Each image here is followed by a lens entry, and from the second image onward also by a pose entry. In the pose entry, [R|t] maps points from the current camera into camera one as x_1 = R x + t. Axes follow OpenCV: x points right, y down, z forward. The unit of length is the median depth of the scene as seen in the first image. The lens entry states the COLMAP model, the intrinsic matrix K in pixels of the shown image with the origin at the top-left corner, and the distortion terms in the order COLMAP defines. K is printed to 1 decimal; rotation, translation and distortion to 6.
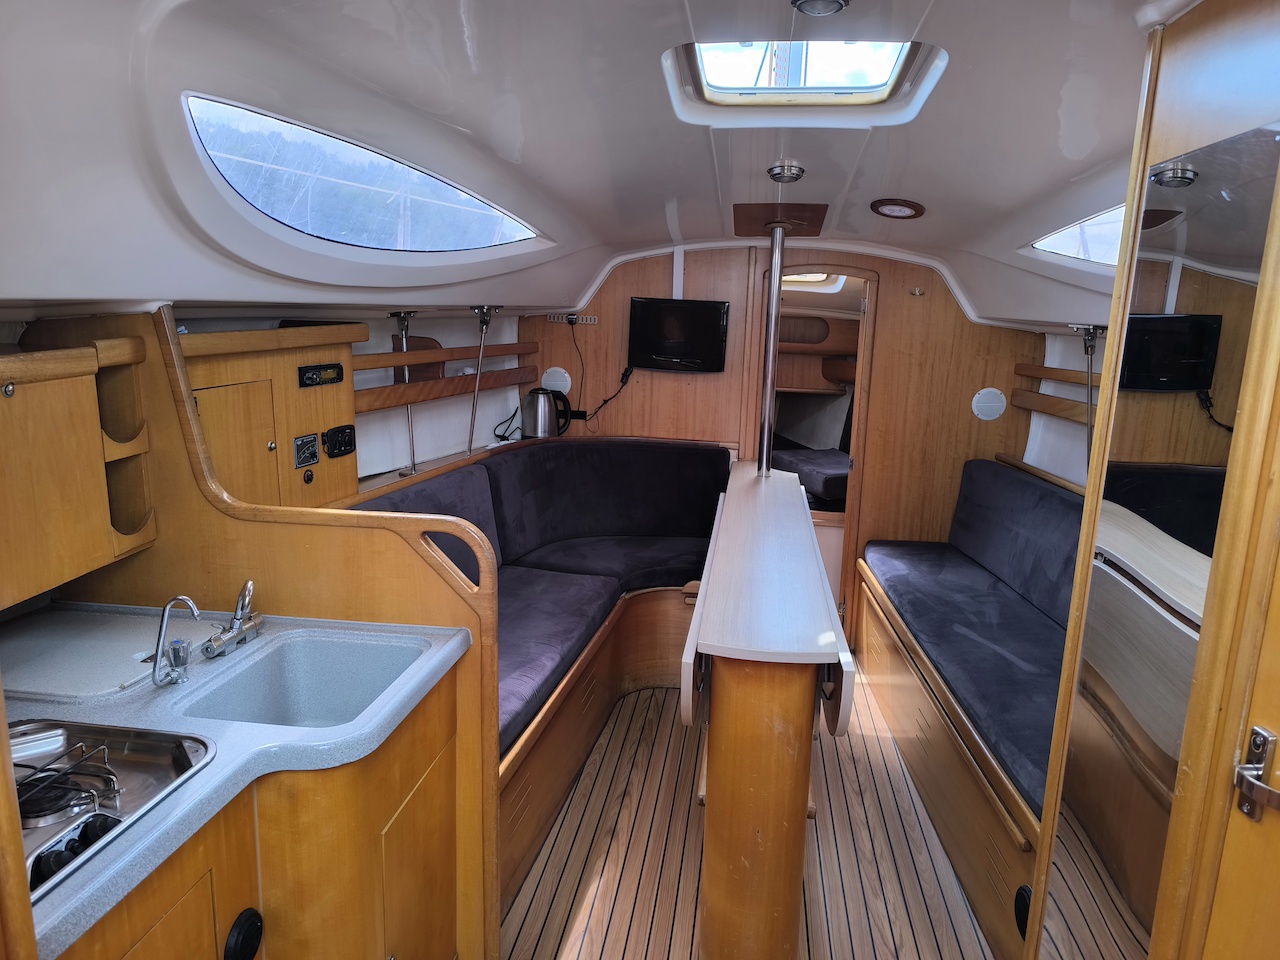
lens RADIAL K [[846.6, 0, 632.5], [0, 846.6, 485.6], [0, 0, 1]] dist [0.048427, -0.024714]
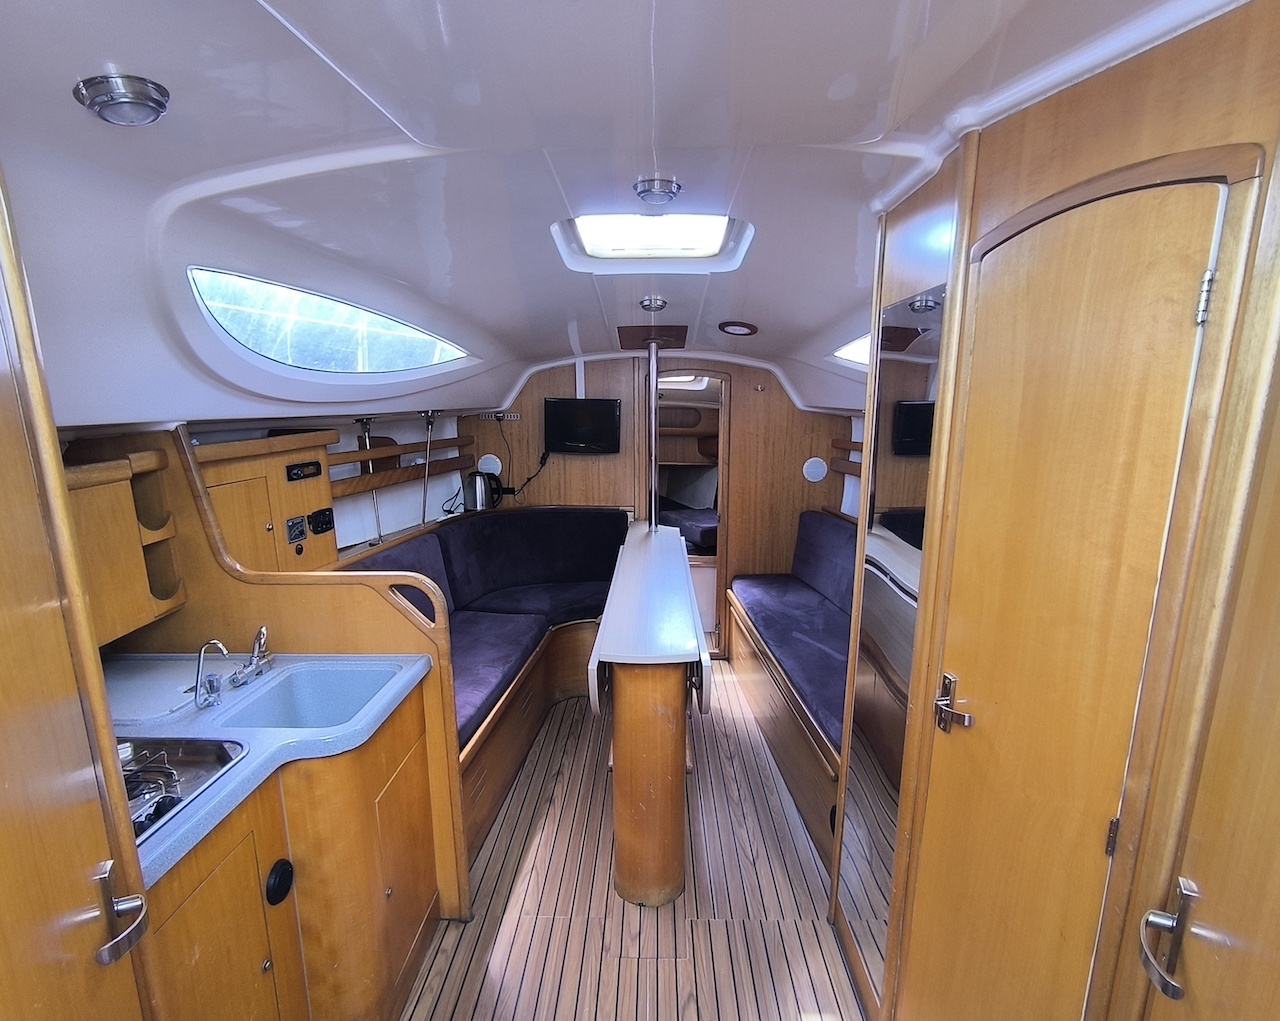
lens RADIAL K [[682.1, 0, 627.8], [0, 682.1, 557.6], [0, 0, 1]] dist [0.000009, 0.006770]
pose [[0.993910, -0.055189, 0.095380, 0.017420], [0.053165, 0.998306, 0.023641, 0.003648], [-0.096523, -0.018426, 0.995160, -0.076892]]
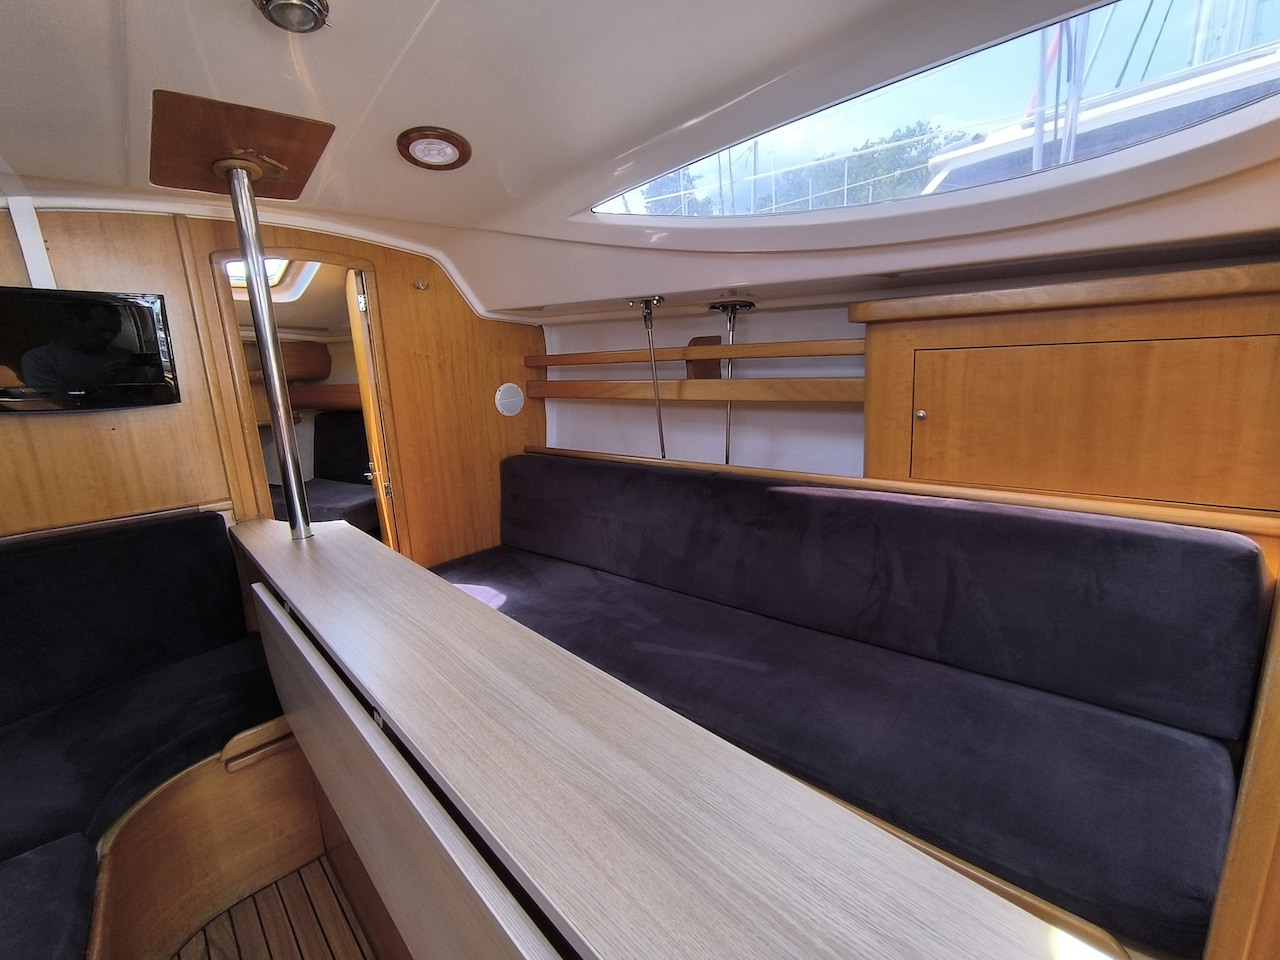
lens RADIAL K [[597.2, 0, 632.8], [0, 597.2, 474.4], [0, 0, 1]] dist [0.011204, 0.001532]
pose [[0.640742, -0.218758, 0.735931, -0.035804], [0.220495, 0.970599, 0.096539, -0.071096], [-0.735413, 0.100413, 0.670138, 0.664151]]
